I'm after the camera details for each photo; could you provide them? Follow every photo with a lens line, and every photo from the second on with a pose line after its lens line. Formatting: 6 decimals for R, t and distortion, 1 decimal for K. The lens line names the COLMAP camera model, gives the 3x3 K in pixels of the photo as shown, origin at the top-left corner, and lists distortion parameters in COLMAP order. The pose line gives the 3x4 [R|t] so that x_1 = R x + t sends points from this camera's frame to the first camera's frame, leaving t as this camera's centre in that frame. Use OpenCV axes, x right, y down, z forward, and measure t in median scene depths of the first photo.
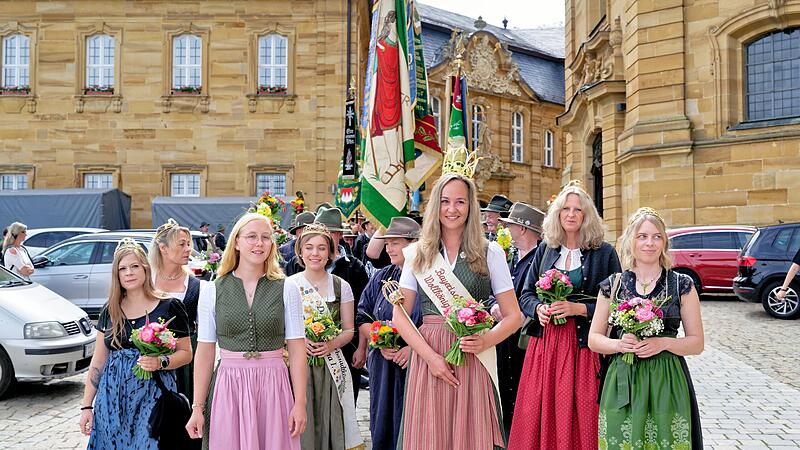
lens RADIAL K [[812.1, 0, 412.5], [0, 812.1, 226.2], [0, 0, 1]] dist [0.007528, -0.001291]
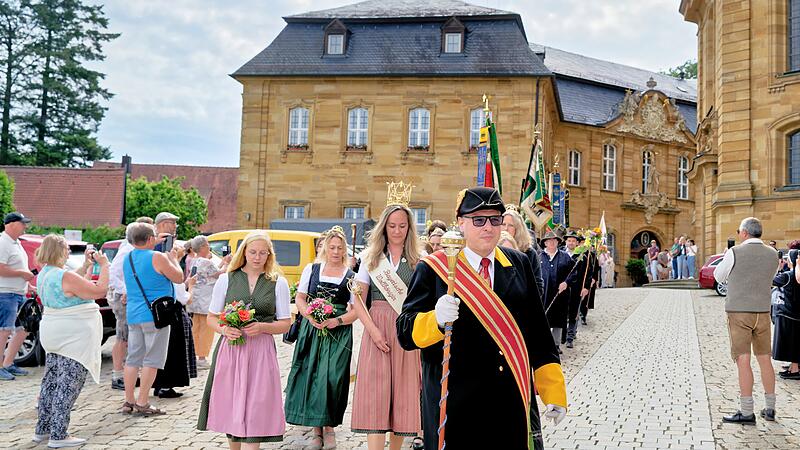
lens RADIAL K [[812.1, 0, 412.5], [0, 812.1, 226.2], [0, 0, 1]] dist [0.007528, -0.001291]
pose [[0.970607, 0.016514, -0.240102, 0.045821], [-0.024037, 0.999306, -0.028440, 0.004743], [0.239466, 0.033375, 0.970331, -0.335553]]
